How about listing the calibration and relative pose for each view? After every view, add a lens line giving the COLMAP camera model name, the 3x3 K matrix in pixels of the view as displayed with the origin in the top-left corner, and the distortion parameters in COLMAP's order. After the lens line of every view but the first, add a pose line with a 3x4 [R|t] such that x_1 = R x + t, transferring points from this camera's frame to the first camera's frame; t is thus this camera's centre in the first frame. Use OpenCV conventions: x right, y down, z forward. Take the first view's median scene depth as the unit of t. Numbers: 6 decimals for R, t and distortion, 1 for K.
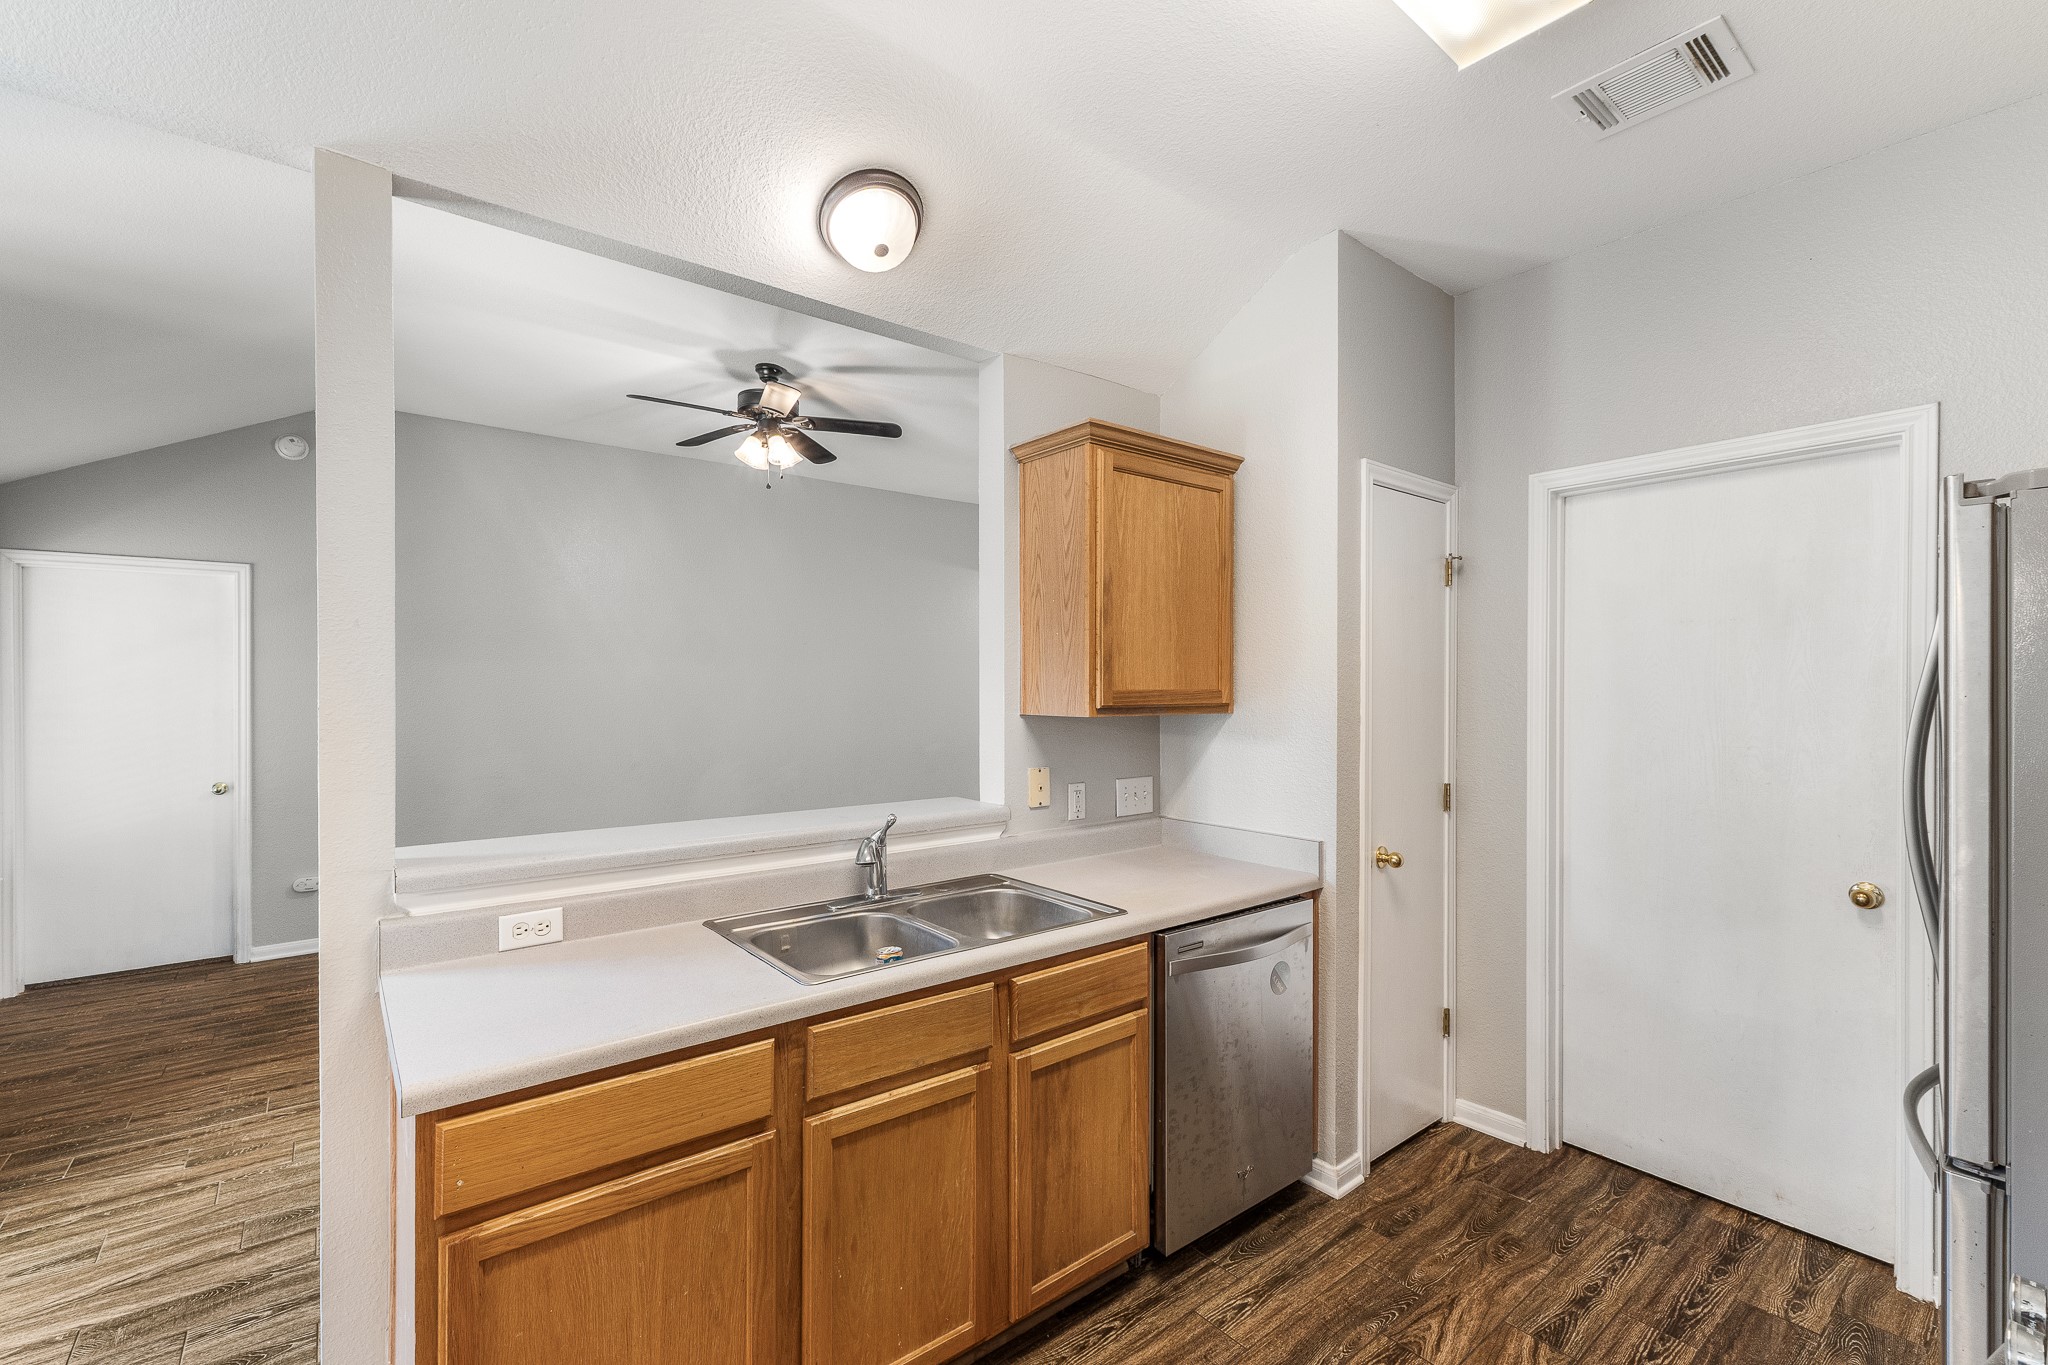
lens RADIAL K [[884.1, 0, 962.7], [0, 884.1, 688.8], [0, 0, 1]] dist [0.012600, -0.001026]
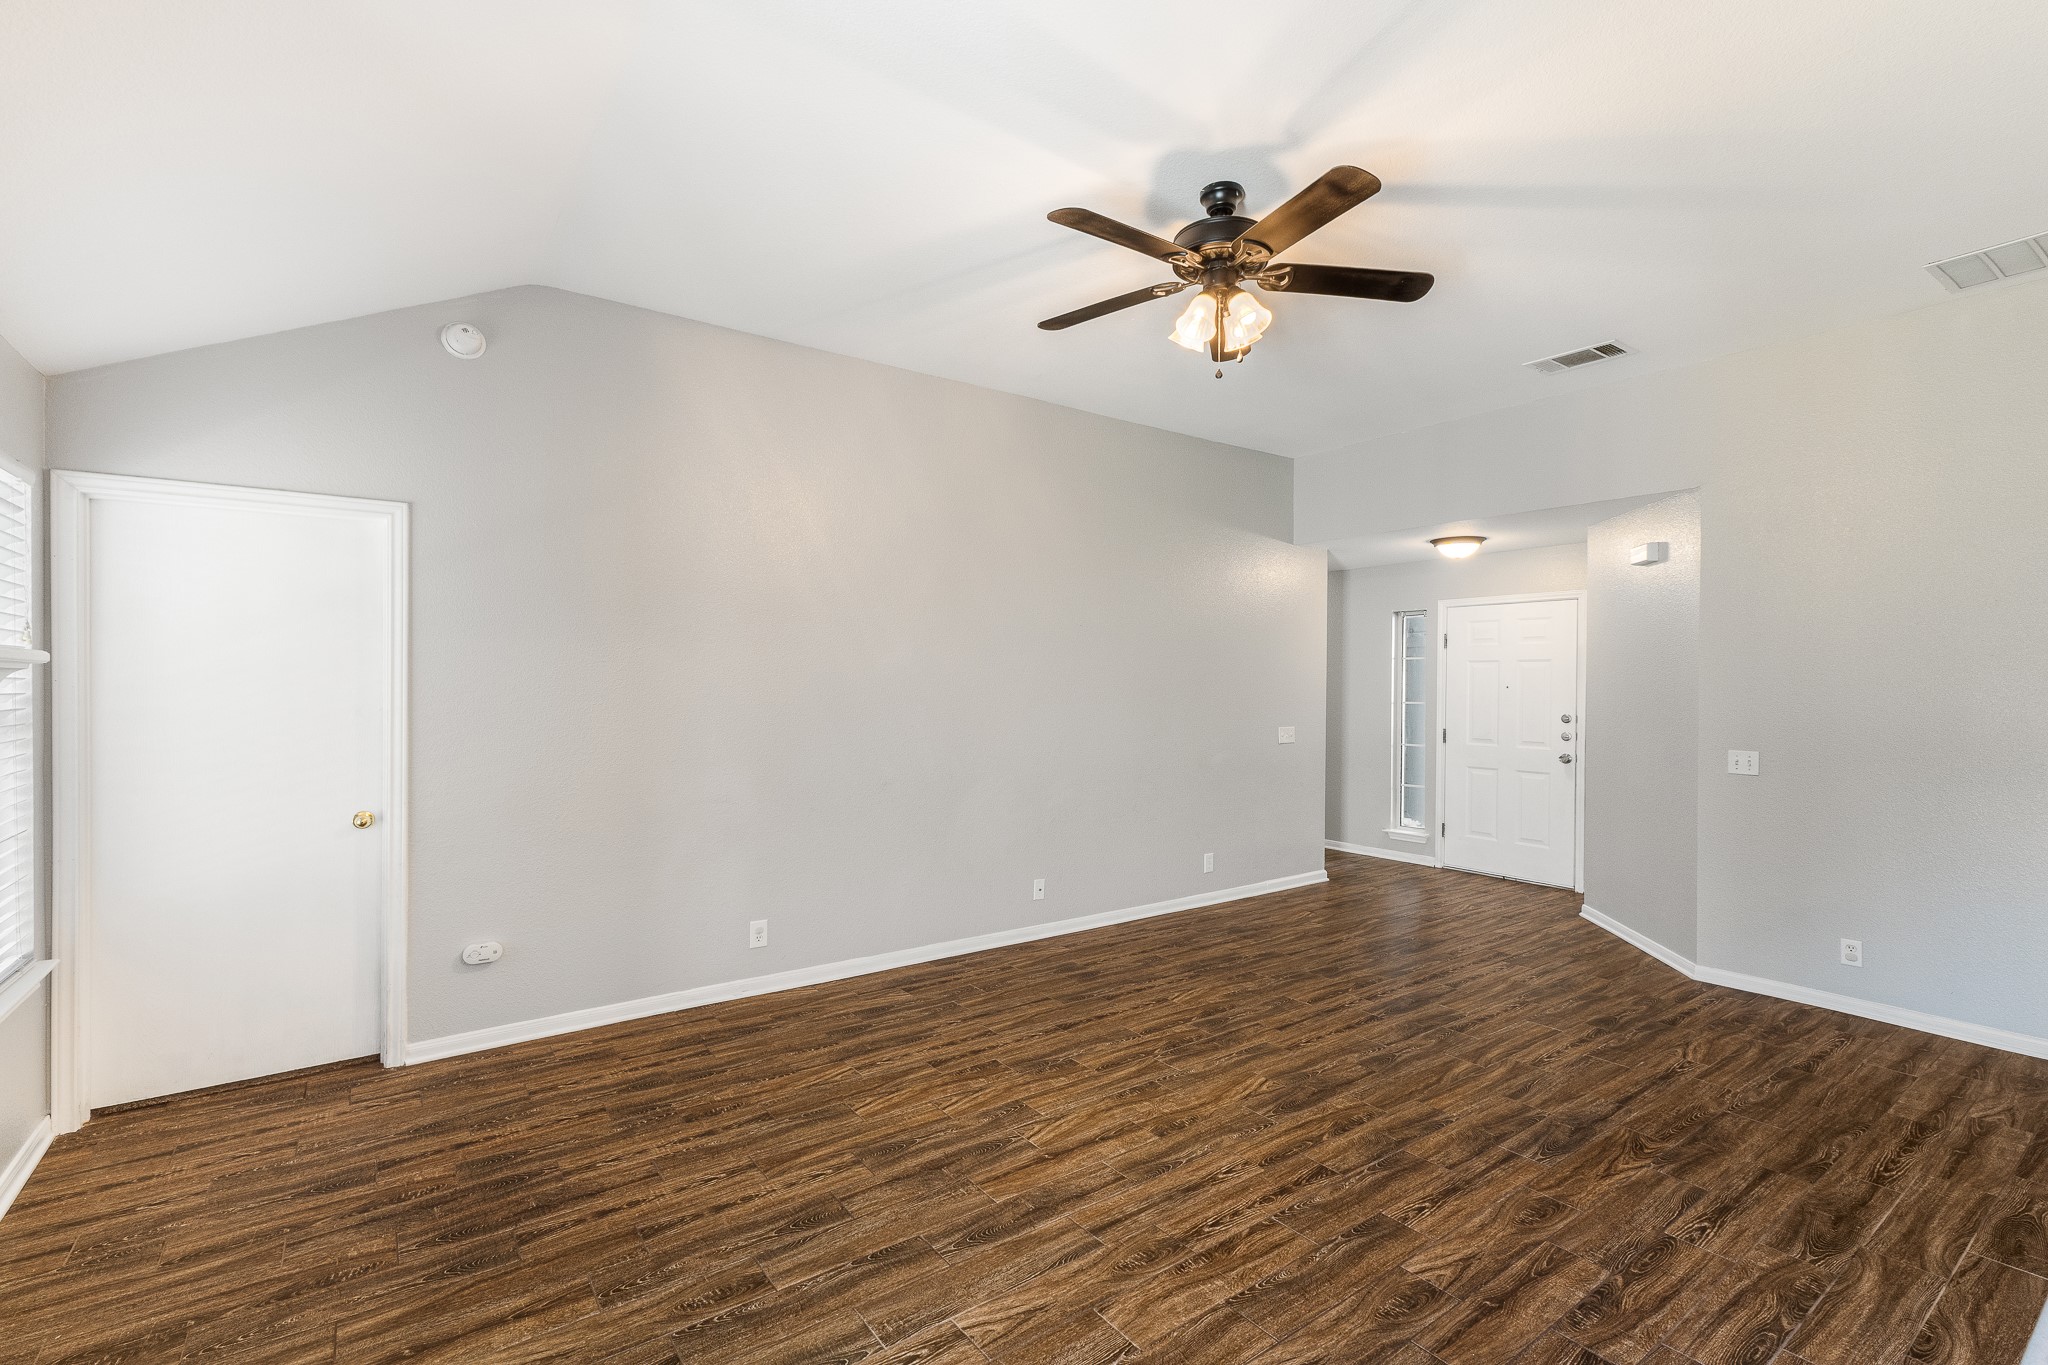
lens RADIAL K [[884.1, 0, 996.2], [0, 884.1, 686.2], [0, 0, 1]] dist [0.012600, -0.001026]
pose [[0.999904, 0.008157, -0.011168, -0.356173], [-0.008185, 0.999964, -0.002445, 0.004564], [0.011148, 0.002536, 0.999935, 0.328004]]
